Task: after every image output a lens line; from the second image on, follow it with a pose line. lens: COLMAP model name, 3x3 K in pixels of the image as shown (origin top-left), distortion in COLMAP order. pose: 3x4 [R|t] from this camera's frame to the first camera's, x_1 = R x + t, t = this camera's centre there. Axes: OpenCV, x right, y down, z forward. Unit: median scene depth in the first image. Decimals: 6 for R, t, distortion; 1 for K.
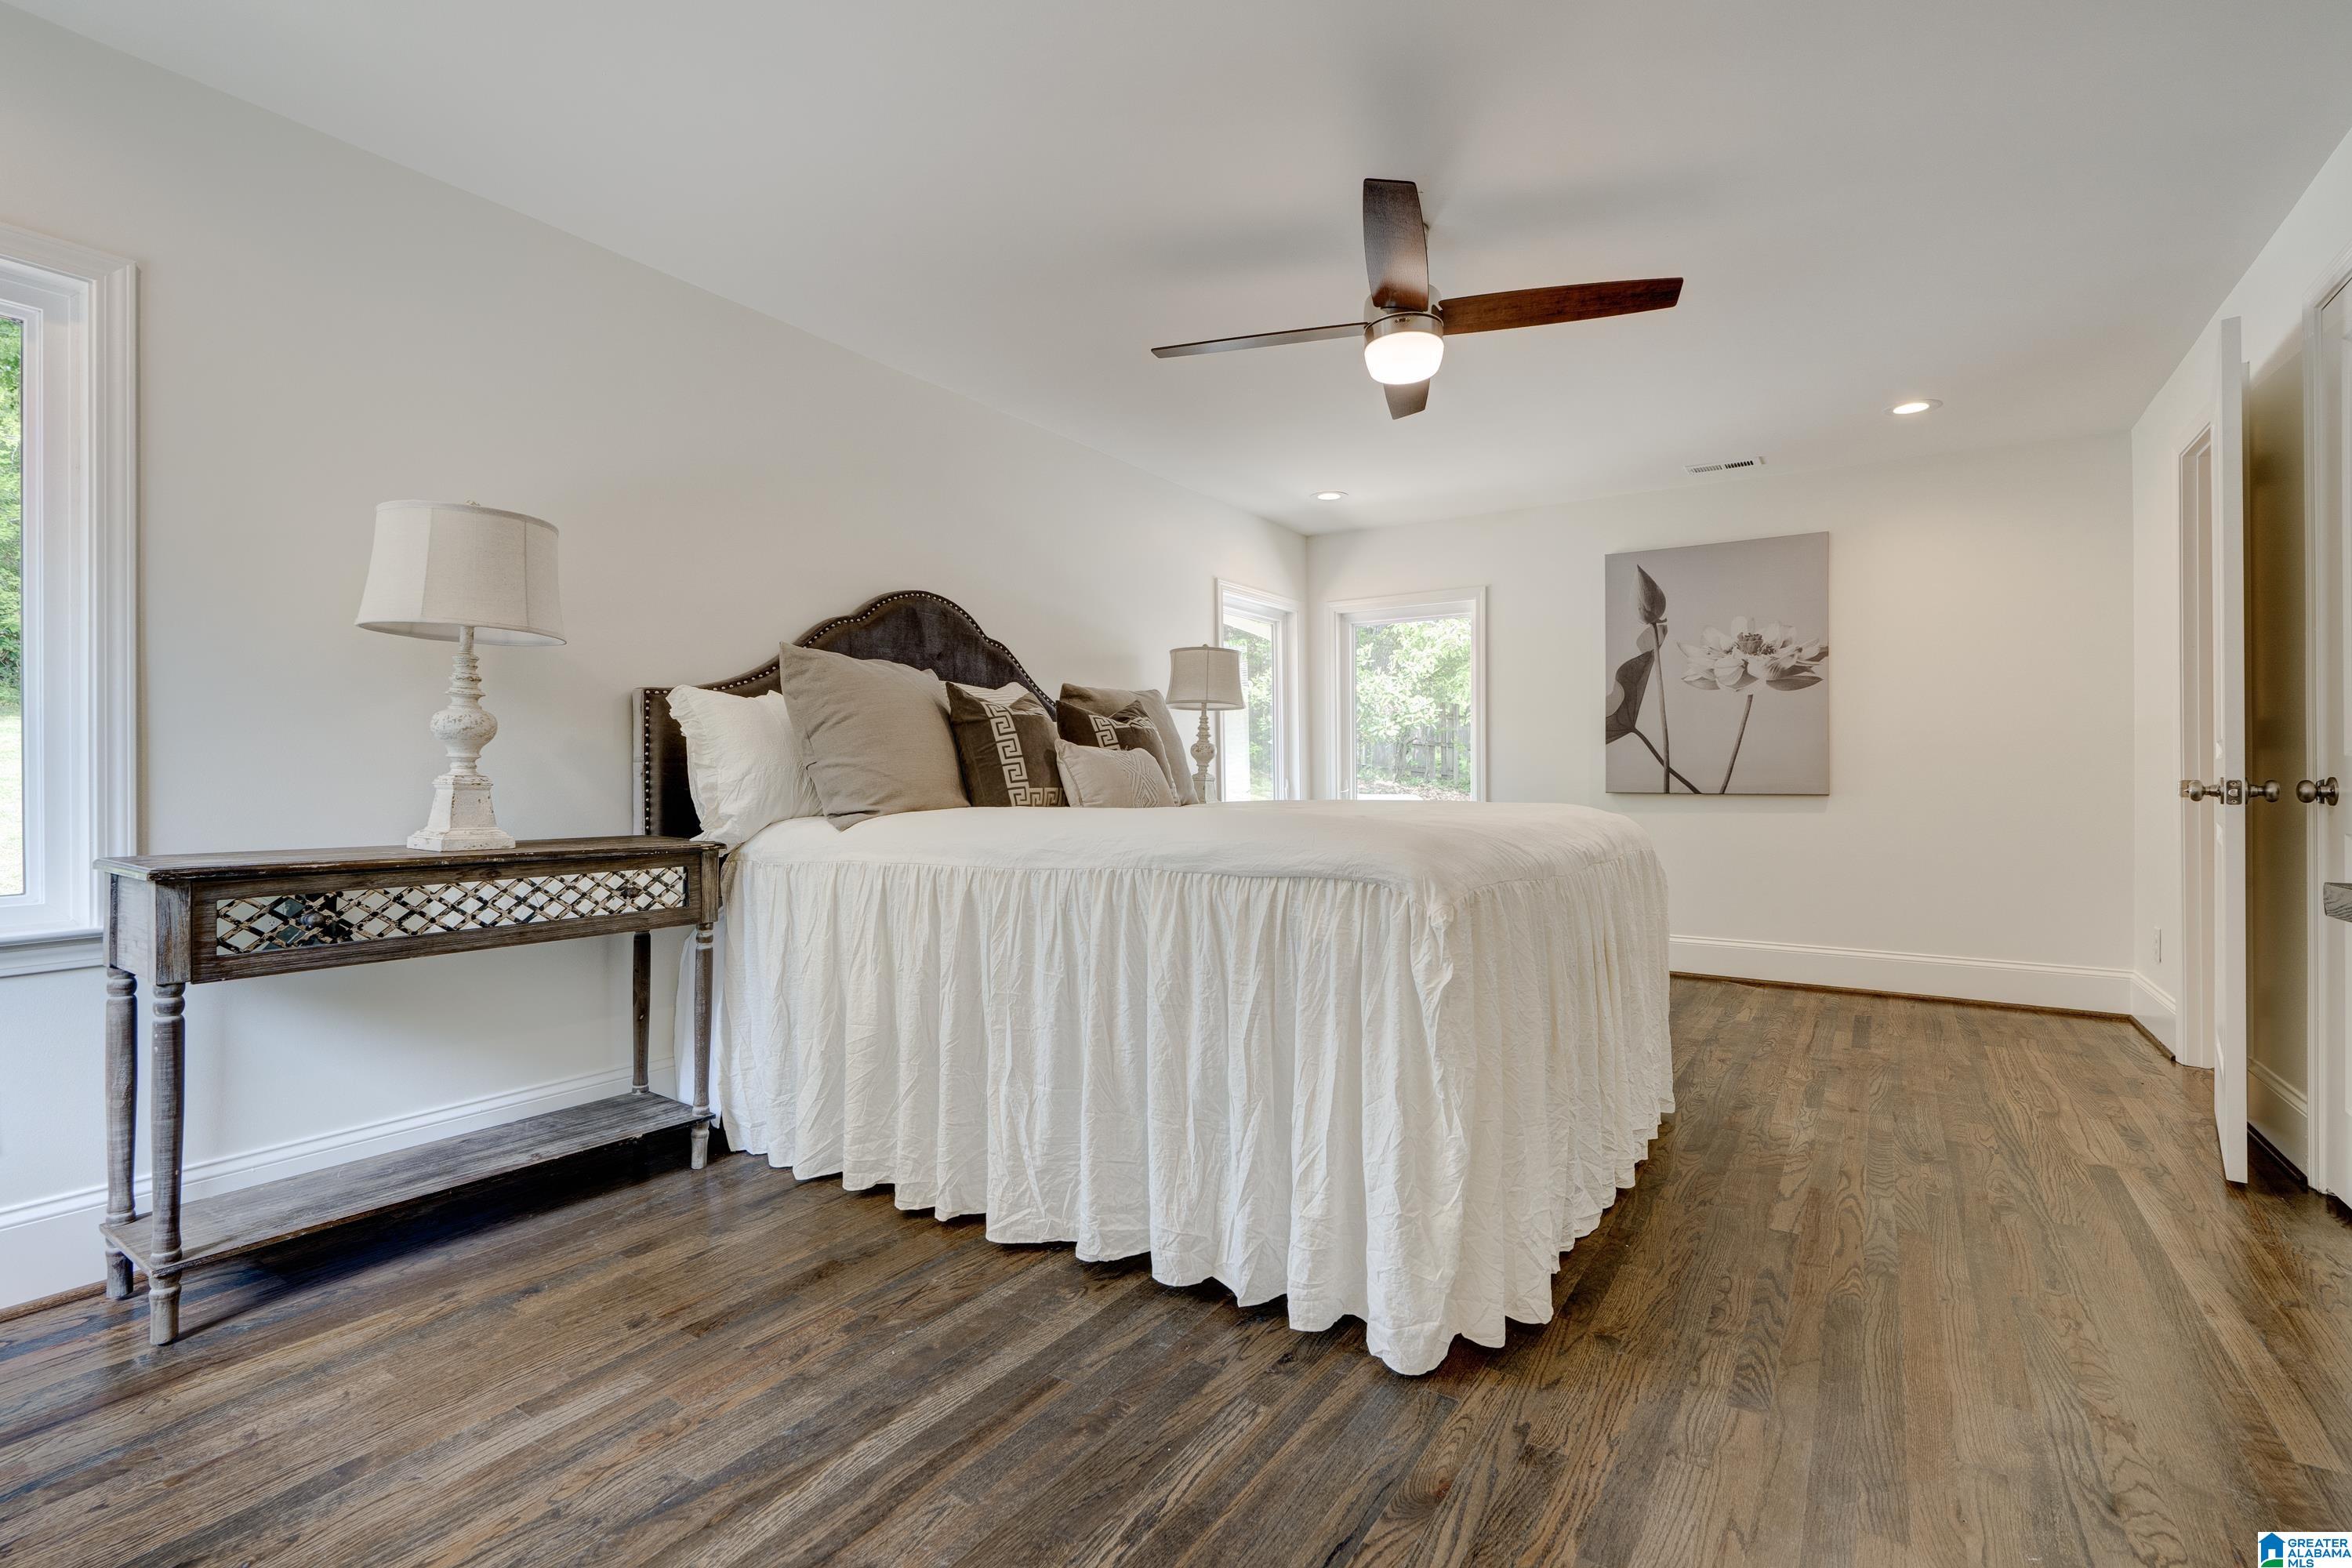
lens RADIAL K [[1053.4, 0, 1180.8], [0, 1053.4, 777.5], [0, 0, 1]] dist [-0.008271, 0.003130]
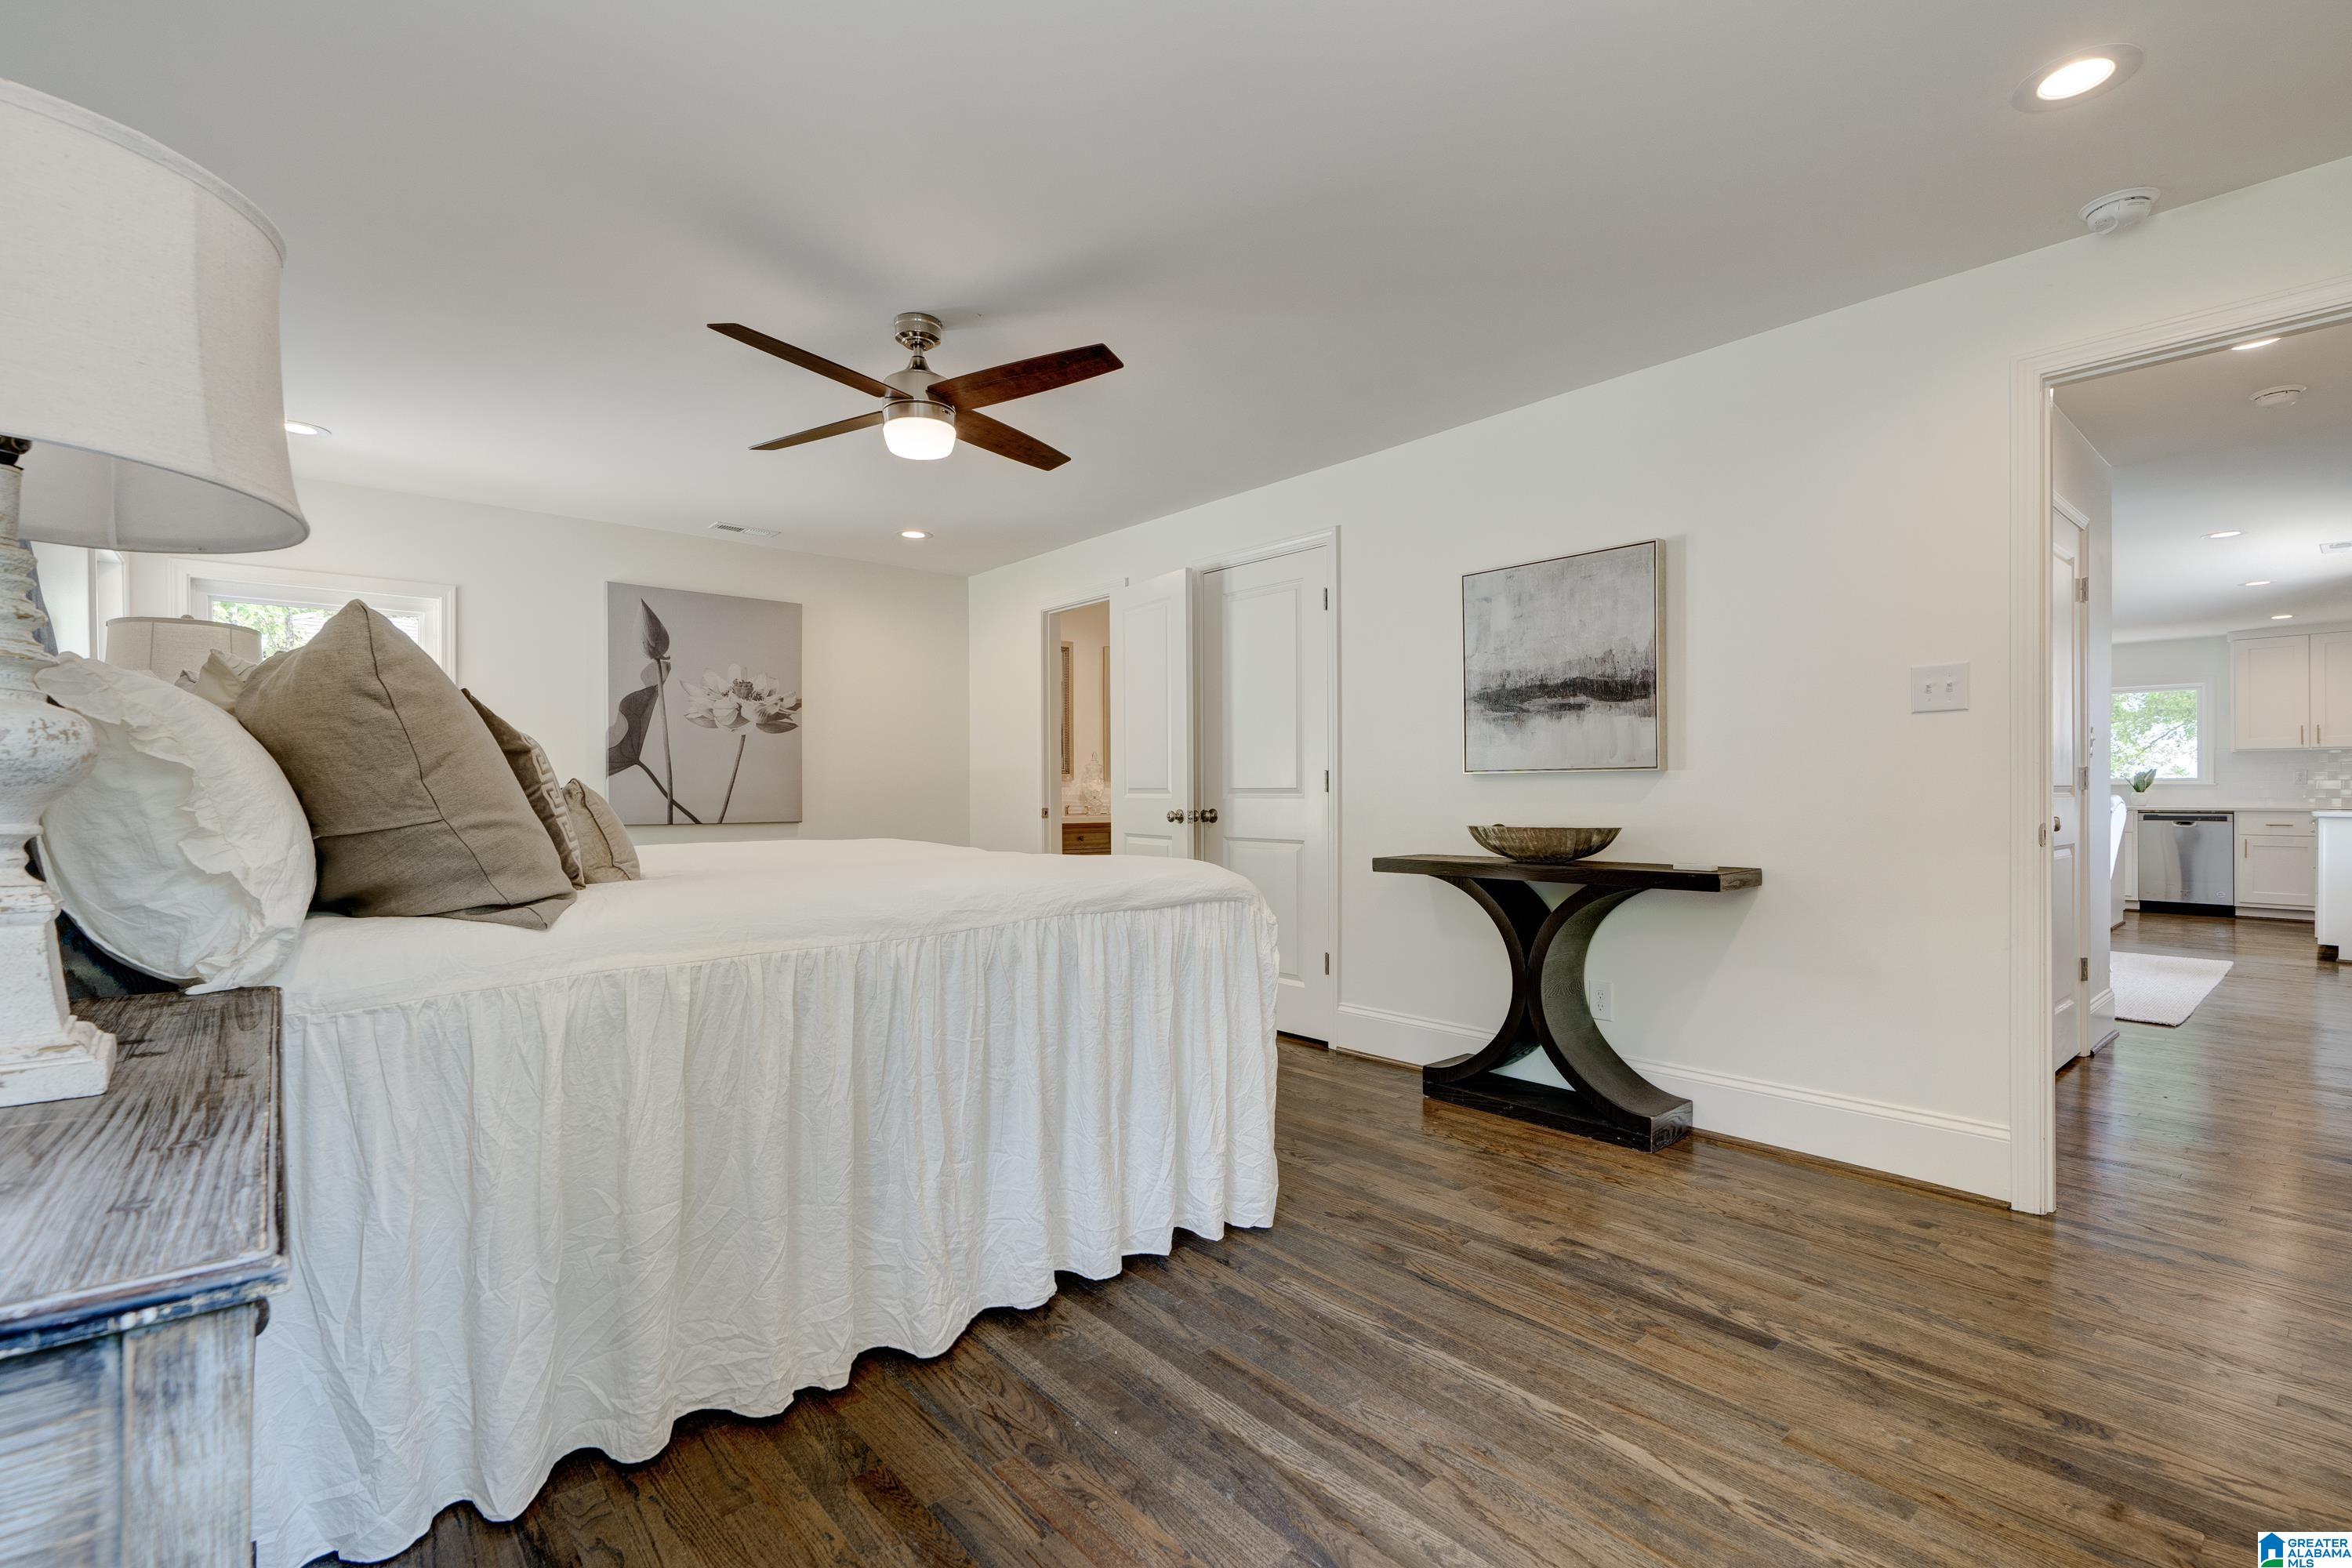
lens RADIAL K [[1053.4, 0, 1183.6], [0, 1053.4, 791.2], [0, 0, 1]] dist [-0.008271, 0.003130]
pose [[0.281655, 0.000803, 0.959515, -0.514194], [0.003164, 0.999993, -0.001766, -0.018700], [-0.959510, 0.003533, 0.281651, 0.287448]]
